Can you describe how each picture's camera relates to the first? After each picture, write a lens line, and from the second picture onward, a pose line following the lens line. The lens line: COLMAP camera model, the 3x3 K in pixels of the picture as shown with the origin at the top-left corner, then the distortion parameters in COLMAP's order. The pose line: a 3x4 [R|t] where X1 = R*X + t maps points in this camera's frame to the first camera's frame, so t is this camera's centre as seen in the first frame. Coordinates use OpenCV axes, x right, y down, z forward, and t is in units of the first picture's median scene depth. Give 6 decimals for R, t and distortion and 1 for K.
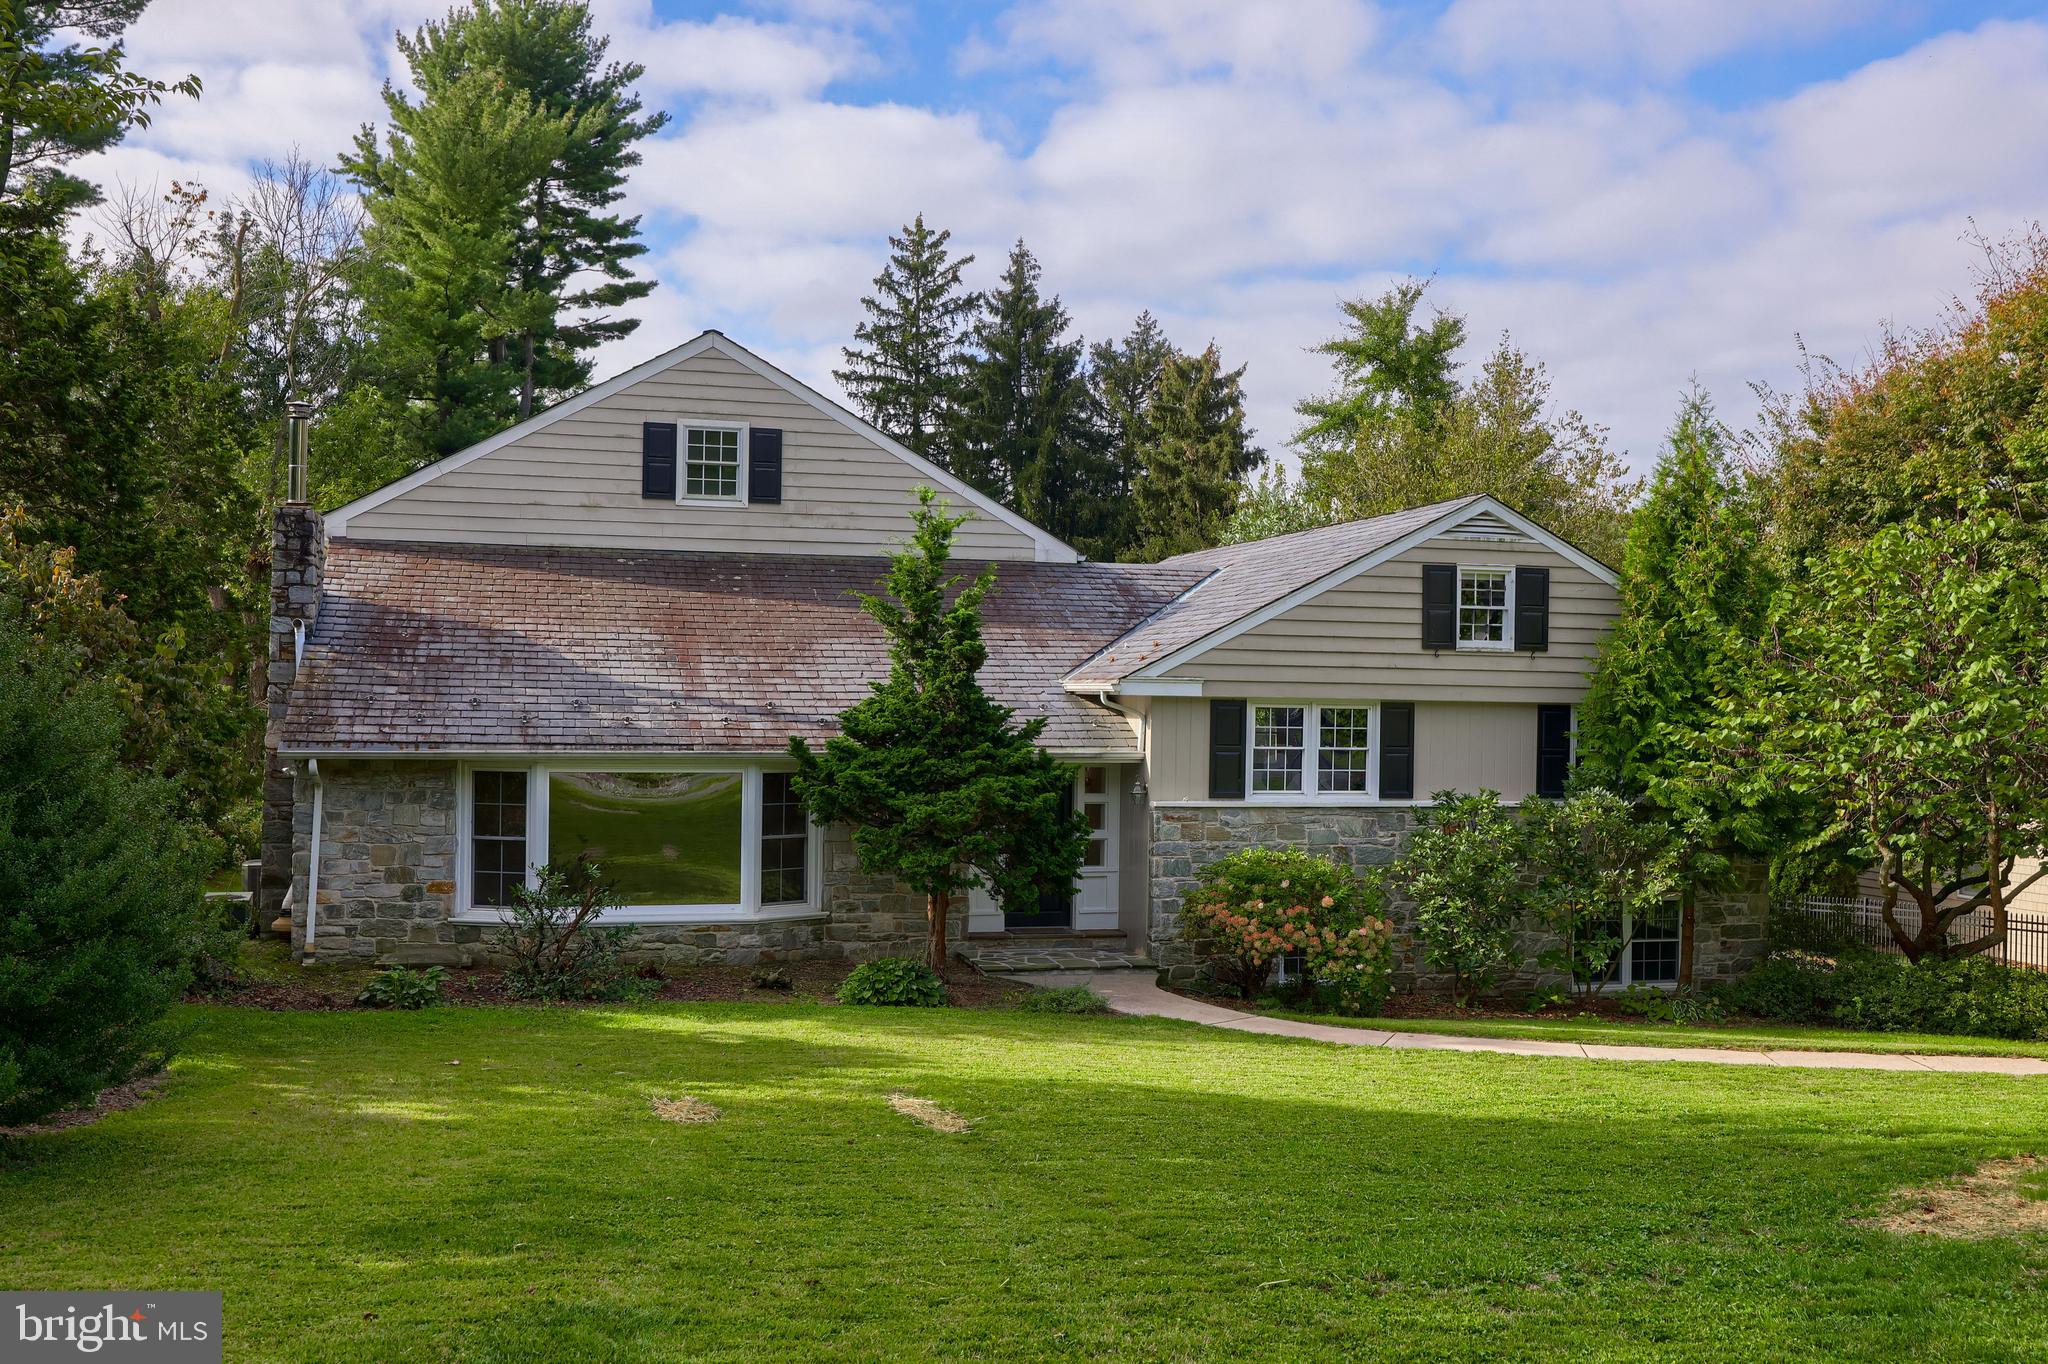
lens RADIAL K [[1890.4, 0, 1026.4], [0, 1890.4, 680.3], [0, 0, 1]] dist [0.002738, 0.000000]
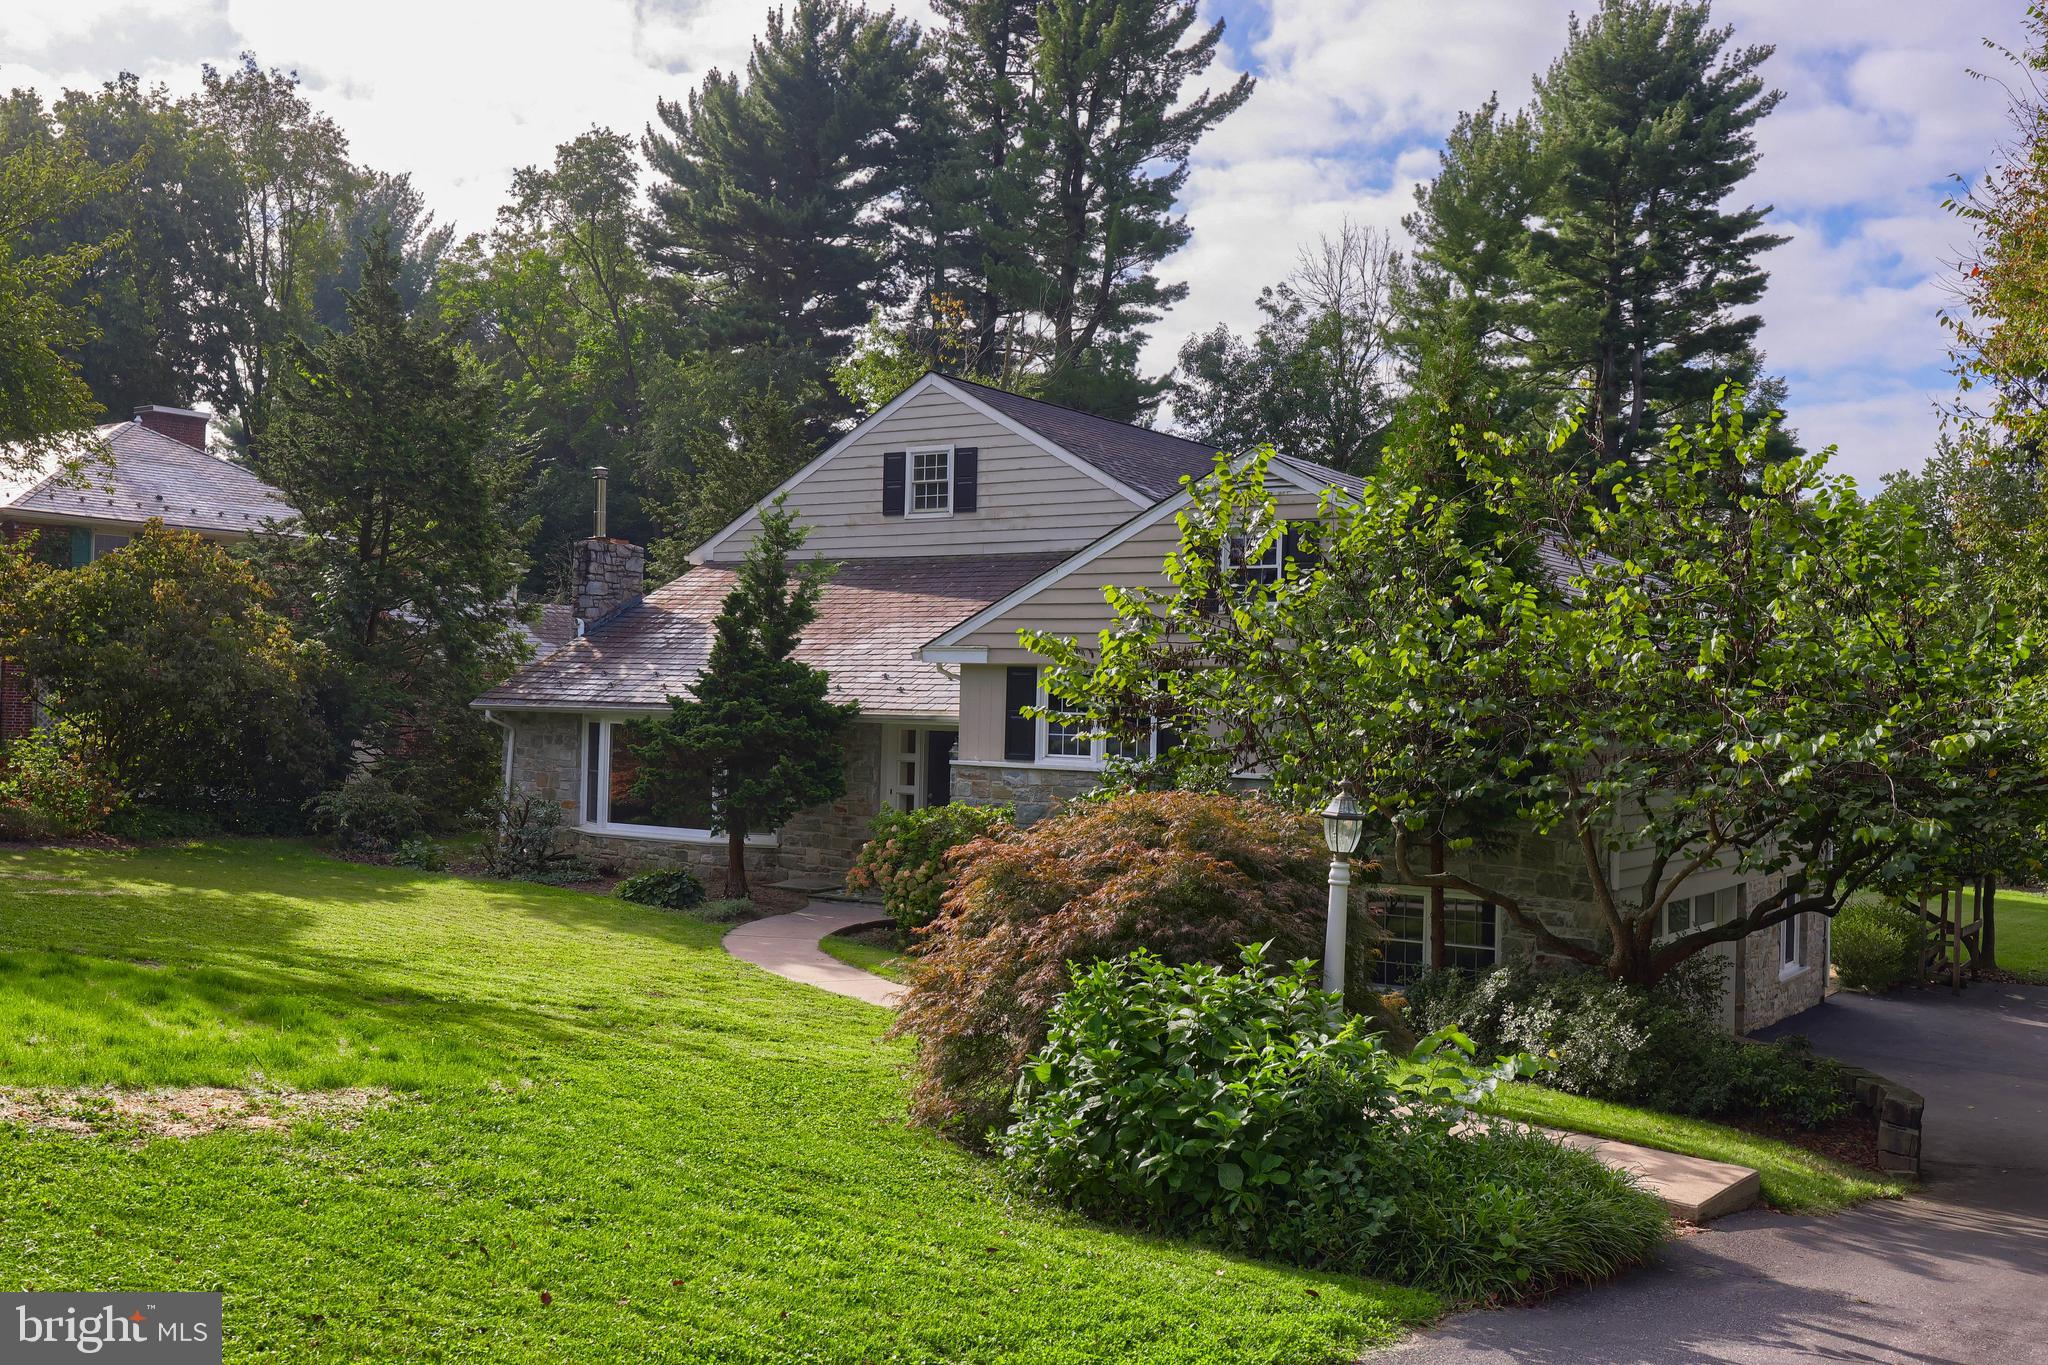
lens RADIAL K [[2014.9, 0, 1022.4], [0, 2014.9, 683.1], [0, 0, 1]] dist [-0.008265, 0.000000]
pose [[0.636736, -0.008721, -0.771033, 0.850588], [-0.011958, 0.999704, -0.021184, 0.037700], [0.770989, 0.022709, 0.636443, 0.246156]]
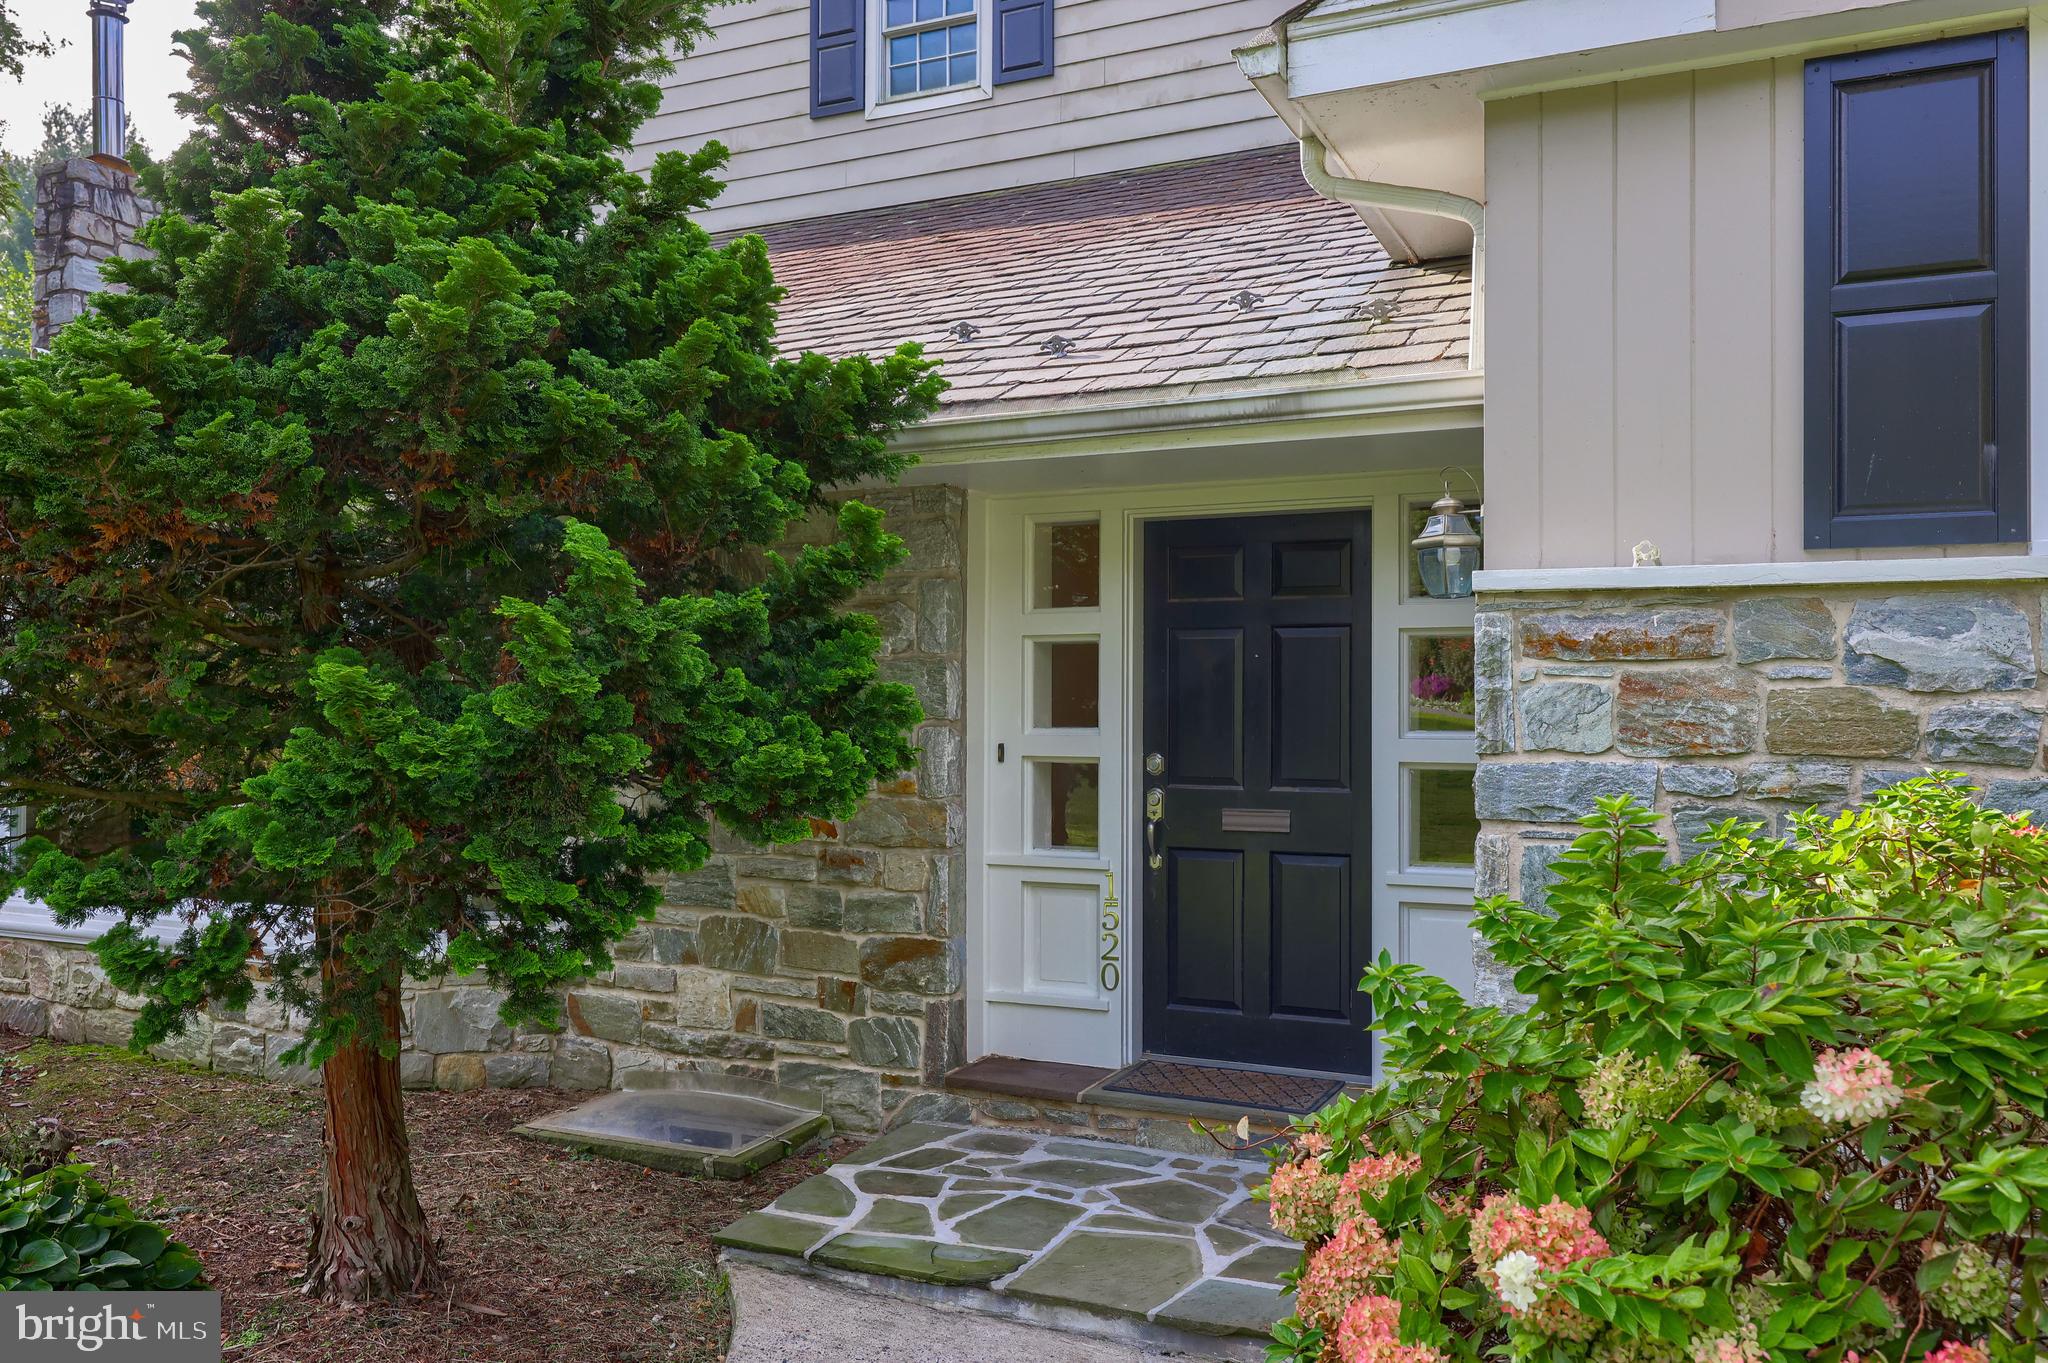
lens RADIAL K [[1577.8, 0, 1025.2], [0, 1577.8, 686.4], [0, 0, 1]] dist [-0.000455, -0.000621]
pose [[0.747467, -0.022341, -0.663924, 0.126067], [0.012984, 0.999735, -0.019022, 0.068575], [0.664172, 0.005598, 0.747558, 0.713281]]
